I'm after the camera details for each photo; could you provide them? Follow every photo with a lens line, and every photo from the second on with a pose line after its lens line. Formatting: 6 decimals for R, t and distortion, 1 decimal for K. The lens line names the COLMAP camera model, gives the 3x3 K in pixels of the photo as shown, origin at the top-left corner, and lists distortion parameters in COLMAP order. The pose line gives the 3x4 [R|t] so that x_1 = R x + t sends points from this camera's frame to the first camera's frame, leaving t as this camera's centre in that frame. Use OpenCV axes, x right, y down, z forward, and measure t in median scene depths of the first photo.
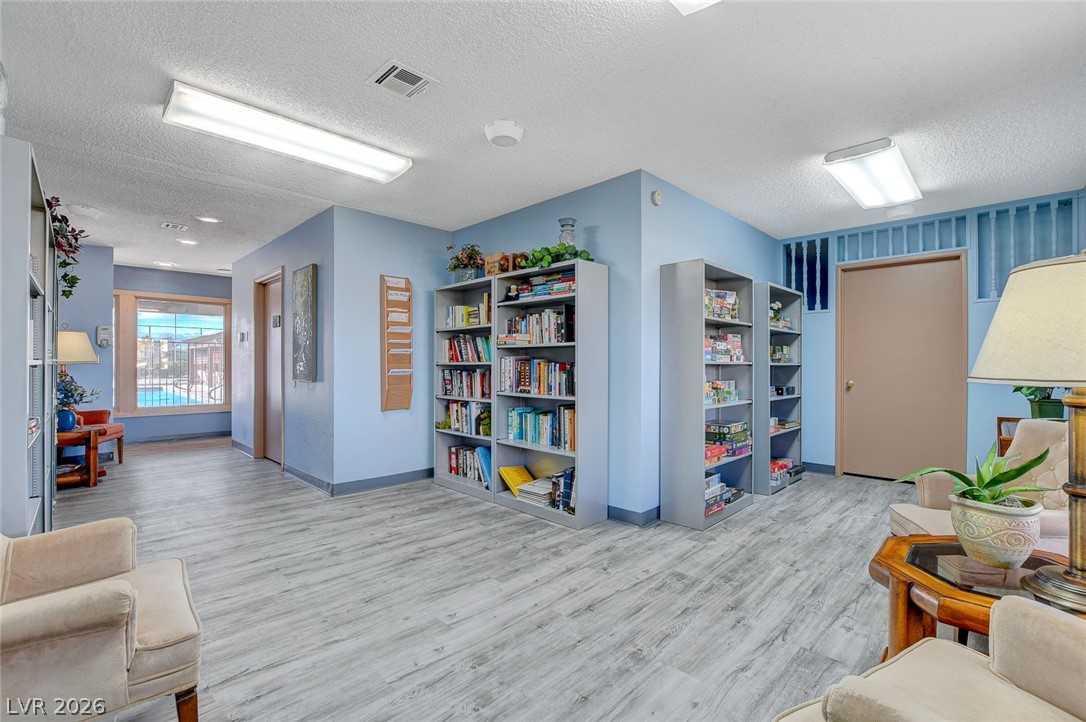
lens RADIAL K [[484.0, 0, 546.1], [0, 484.0, 362.3], [0, 0, 1]] dist [-0.001167, -0.000018]
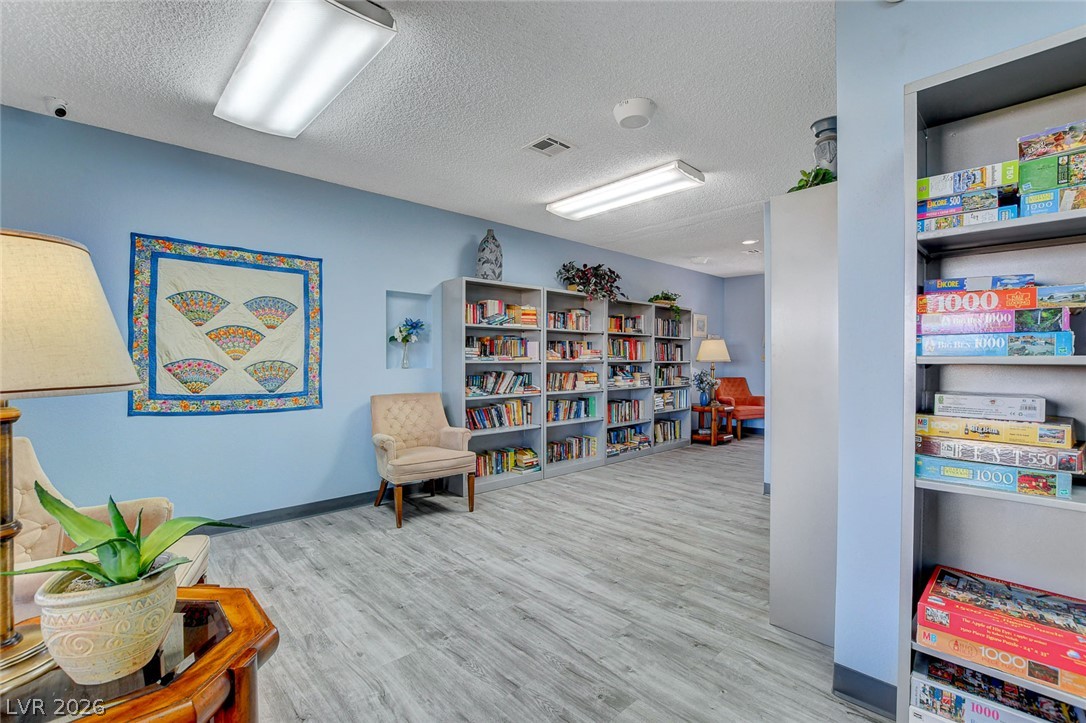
lens RADIAL K [[484.0, 0, 546.4], [0, 484.0, 366.1], [0, 0, 1]] dist [-0.001167, -0.000018]
pose [[-0.055338, 0.003012, -0.998463, 0.832035], [0.010363, 0.999943, 0.002442, 0.007553], [0.998414, -0.010212, -0.055366, 0.874738]]
